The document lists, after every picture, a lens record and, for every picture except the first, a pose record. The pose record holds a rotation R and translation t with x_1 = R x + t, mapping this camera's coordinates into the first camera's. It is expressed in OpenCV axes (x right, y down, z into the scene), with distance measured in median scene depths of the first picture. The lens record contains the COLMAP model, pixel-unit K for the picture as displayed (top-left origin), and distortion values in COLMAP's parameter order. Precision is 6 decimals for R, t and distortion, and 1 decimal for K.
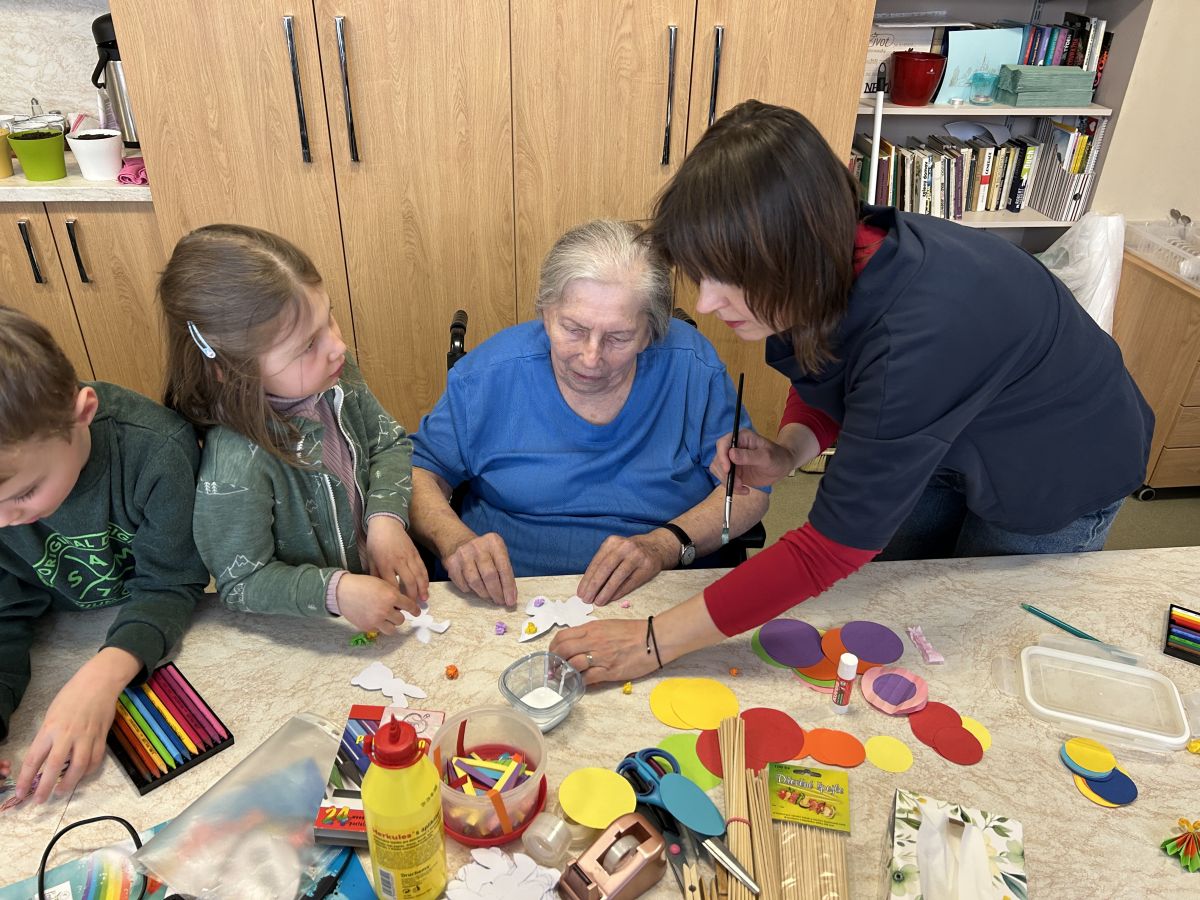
lens RADIAL K [[915.8, 0, 600.0], [0, 915.8, 450.0], [0, 0, 1]] dist [0.029098, -0.032857]
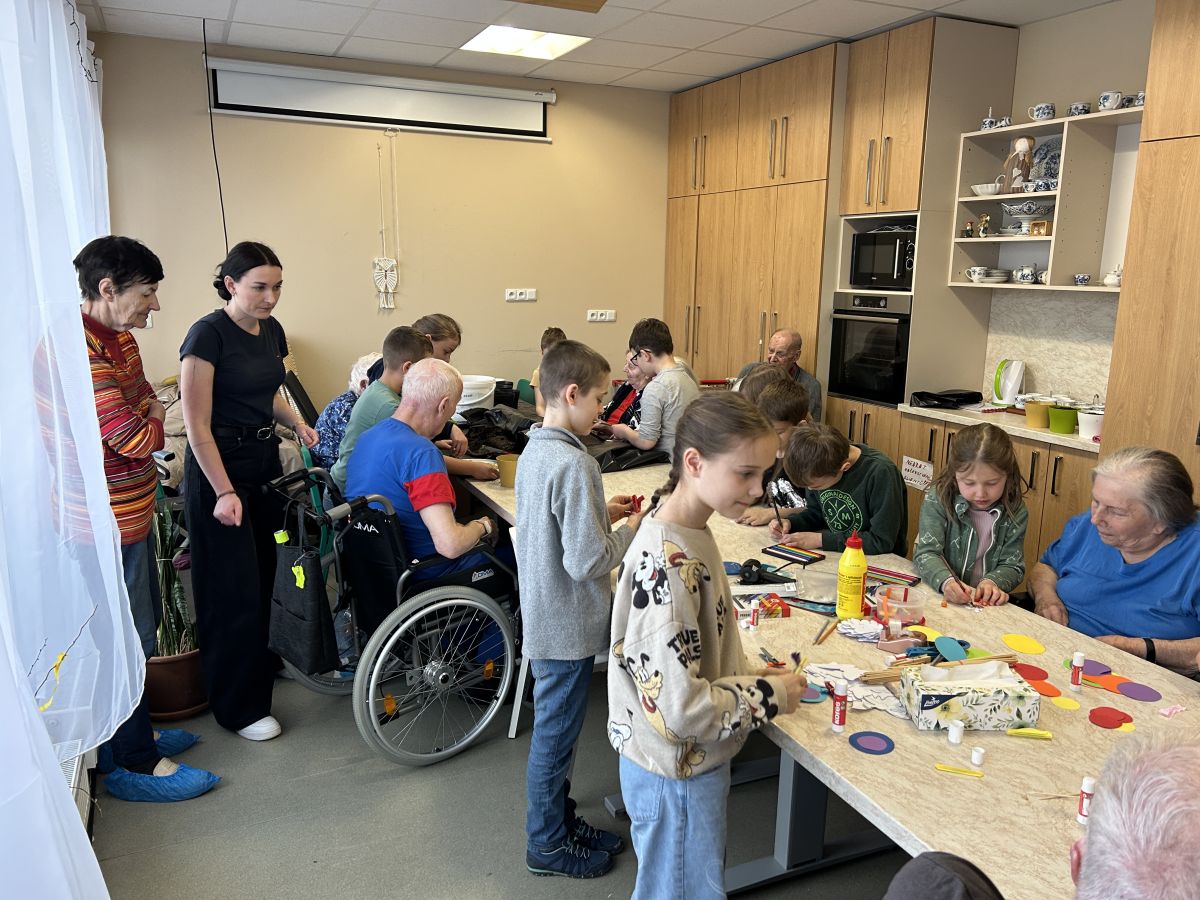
lens RADIAL K [[915.8, 0, 600.0], [0, 915.8, 450.0], [0, 0, 1]] dist [0.029098, -0.032857]
pose [[0.323486, 0.166829, -0.931410, 0.597971], [-0.484264, 0.874847, -0.011491, 0.136218], [0.812924, 0.454765, 0.363790, -0.235866]]
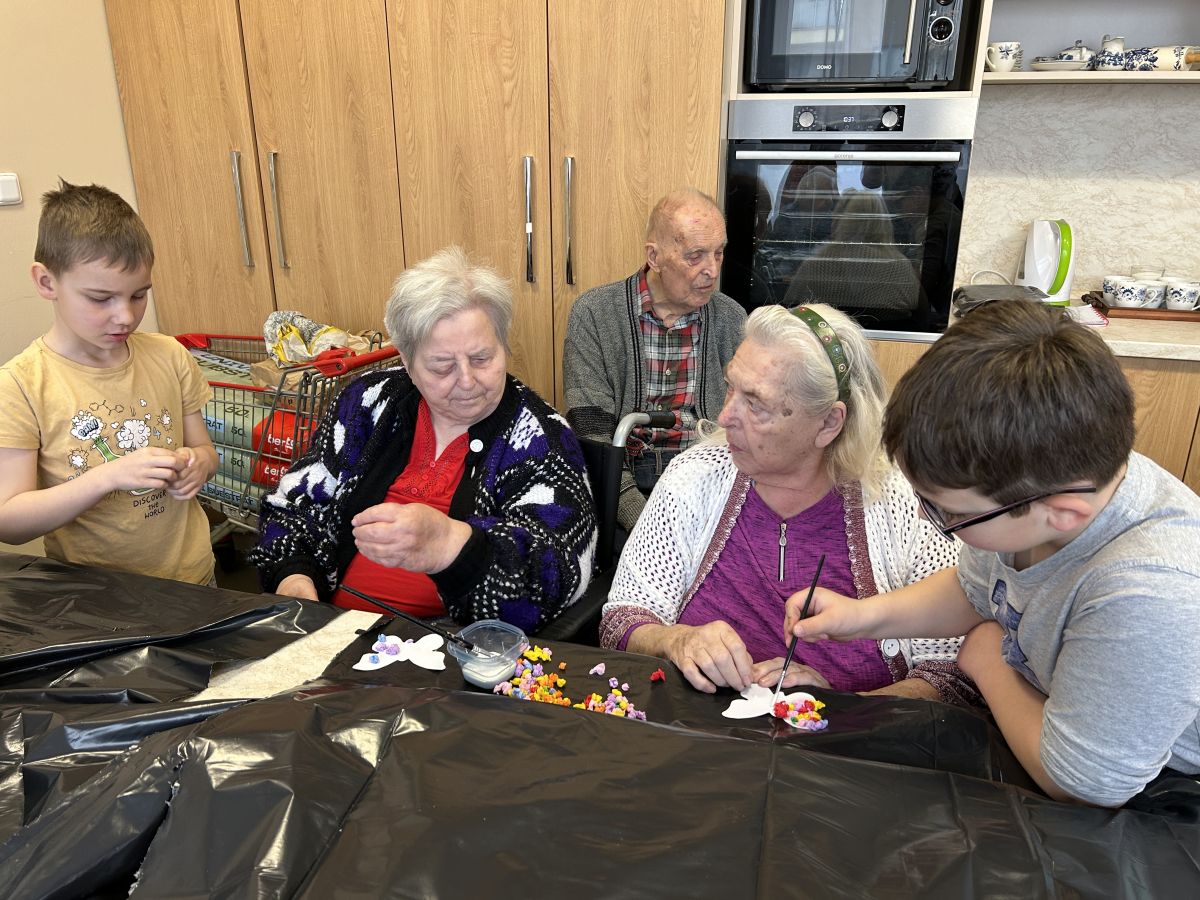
lens RADIAL K [[915.8, 0, 600.0], [0, 915.8, 450.0], [0, 0, 1]] dist [0.029098, -0.032857]
pose [[0.923801, 0.106495, -0.367764, -0.817358], [-0.175618, 0.971394, -0.159851, 0.069903], [0.340221, 0.212256, 0.916077, -0.059863]]
